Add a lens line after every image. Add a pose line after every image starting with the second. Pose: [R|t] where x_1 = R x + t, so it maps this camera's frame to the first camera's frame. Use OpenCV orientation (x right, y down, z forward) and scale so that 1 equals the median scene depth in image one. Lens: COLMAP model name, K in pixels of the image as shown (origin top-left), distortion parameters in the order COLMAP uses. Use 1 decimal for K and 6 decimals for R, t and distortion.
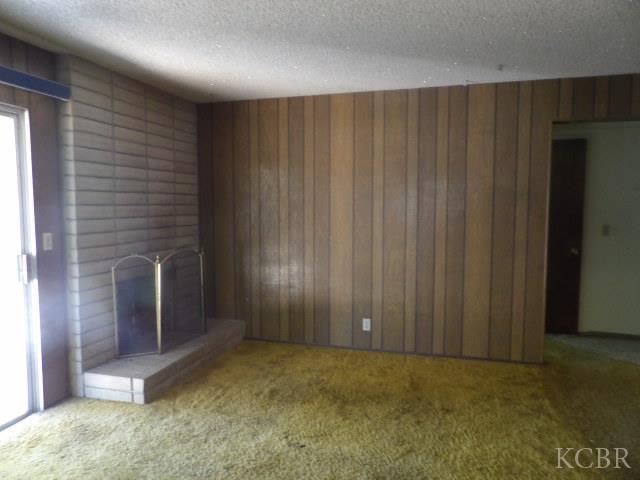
lens RADIAL K [[455.3, 0, 320.6], [0, 455.3, 239.7], [0, 0, 1]] dist [-0.025979, 0.039420]
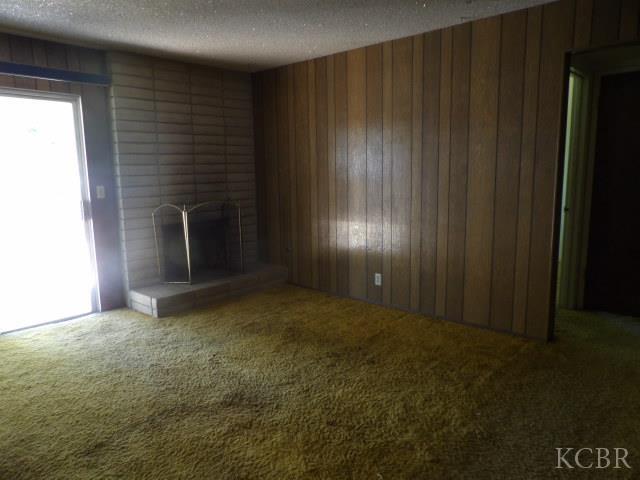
lens RADIAL K [[455.3, 0, 314.5], [0, 455.3, 240.4], [0, 0, 1]] dist [-0.025979, 0.039420]
pose [[0.895514, 0.056249, -0.441464, 0.527786], [-0.016960, 0.995573, 0.092447, 0.010030], [0.444709, -0.075300, 0.892504, 0.043463]]
